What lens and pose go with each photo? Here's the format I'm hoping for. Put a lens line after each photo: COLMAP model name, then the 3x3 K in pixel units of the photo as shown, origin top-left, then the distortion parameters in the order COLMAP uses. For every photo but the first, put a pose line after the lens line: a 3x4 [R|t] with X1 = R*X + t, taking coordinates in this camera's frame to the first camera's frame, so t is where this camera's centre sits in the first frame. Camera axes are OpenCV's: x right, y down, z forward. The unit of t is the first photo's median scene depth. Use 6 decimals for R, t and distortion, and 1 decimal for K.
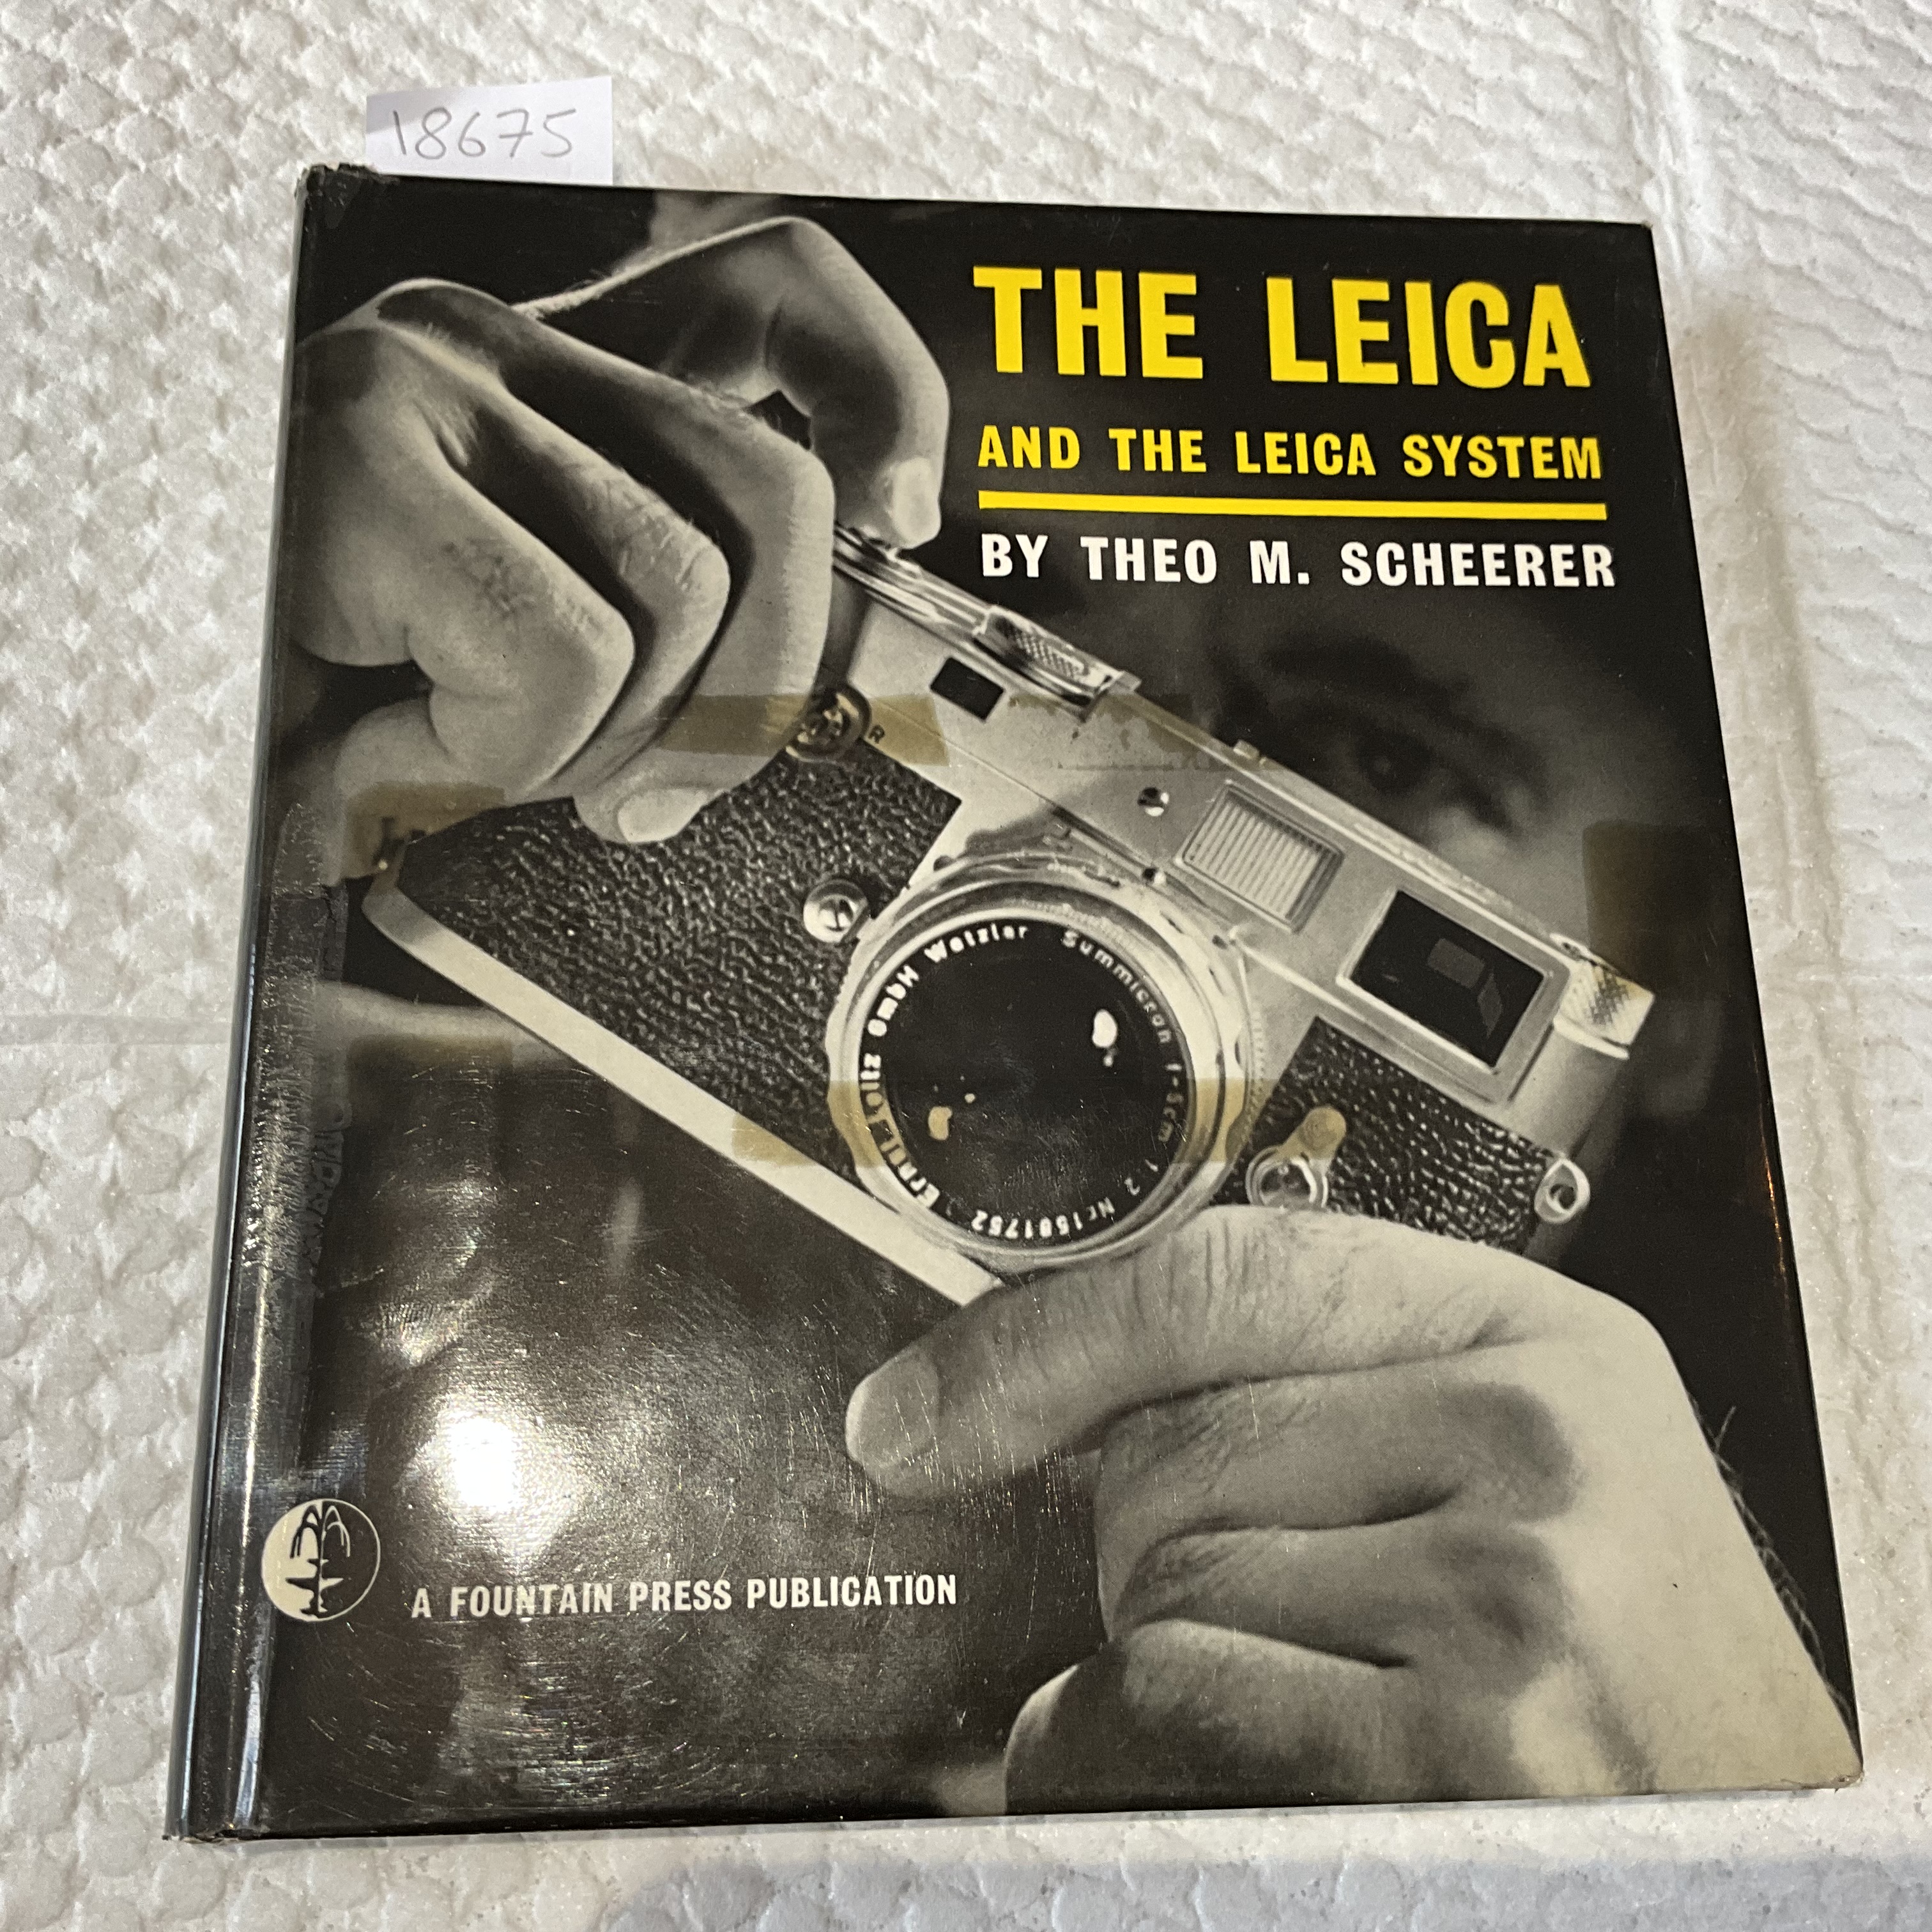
lens RADIAL K [[2495.3, 0, 966.0], [0, 2495.3, 966.0], [0, 0, 1]] dist [0.164370, -0.516851]
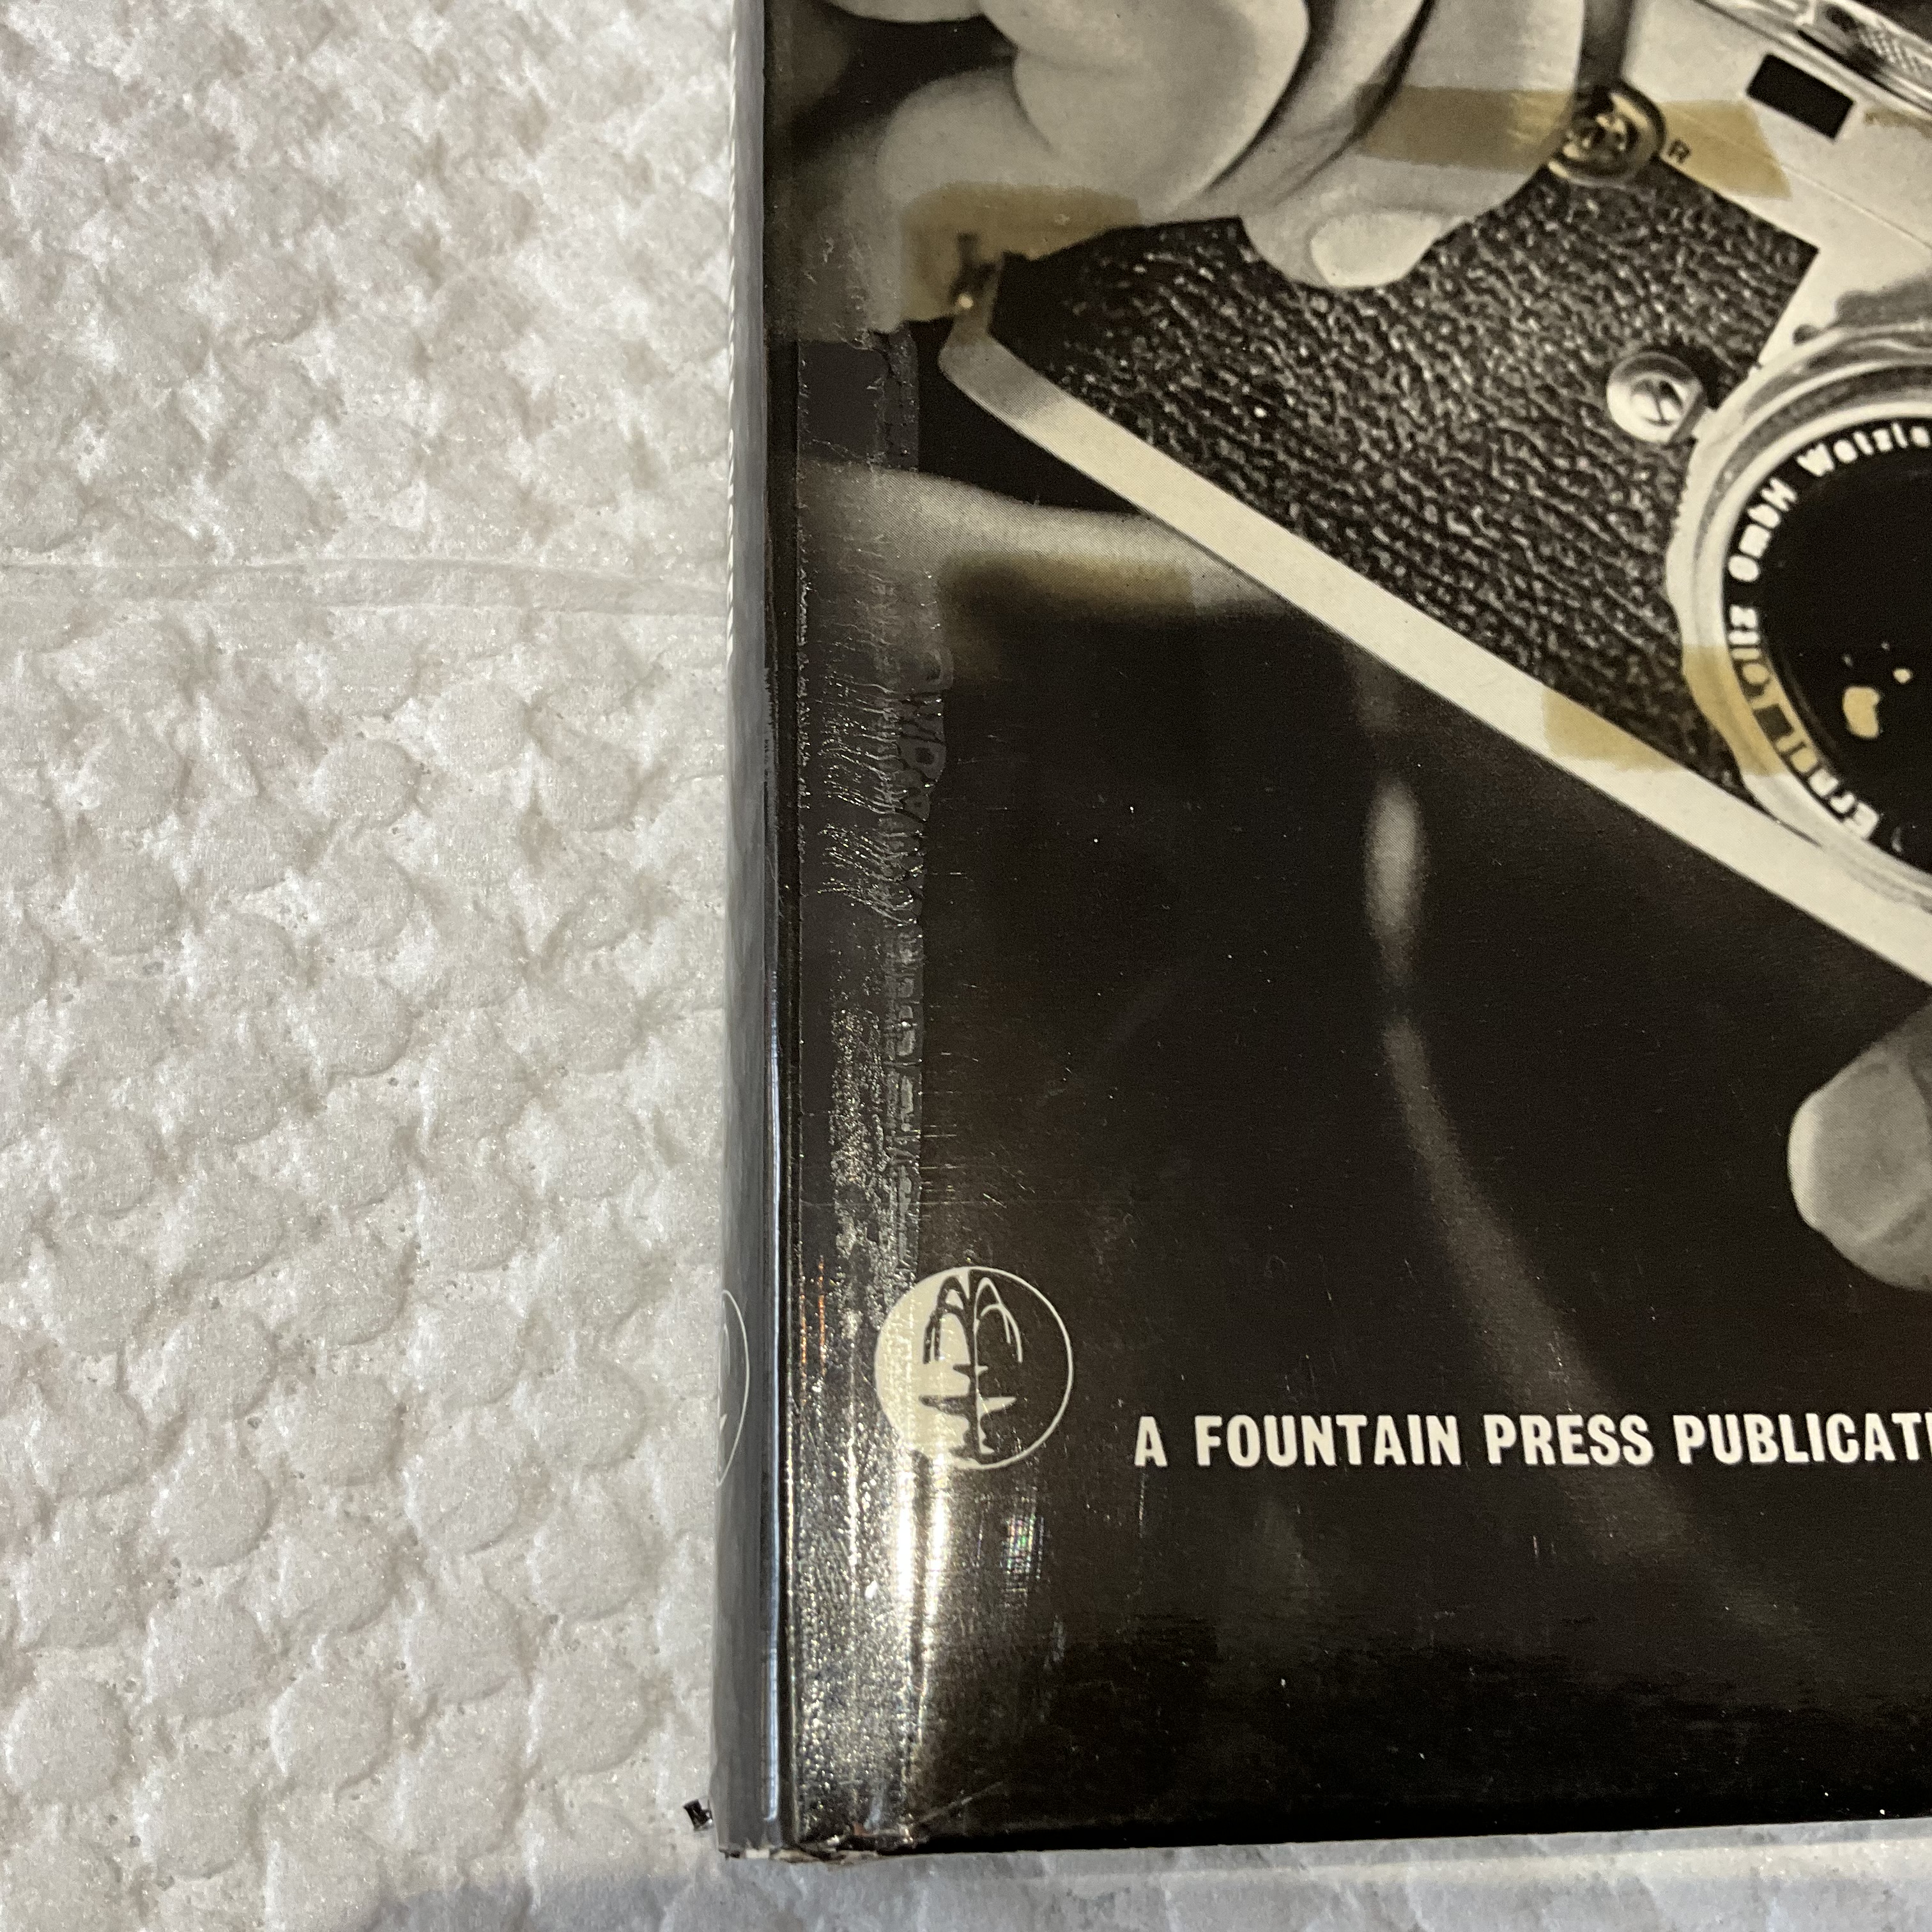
lens RADIAL K [[2495.3, 0, 966.0], [0, 2495.3, 966.0], [0, 0, 1]] dist [0.164370, -0.516851]
pose [[0.999894, 0.000871, 0.014550, -0.238582], [-0.000343, 0.999342, -0.036261, 0.146787], [-0.014572, 0.036253, 0.999236, 0.375309]]
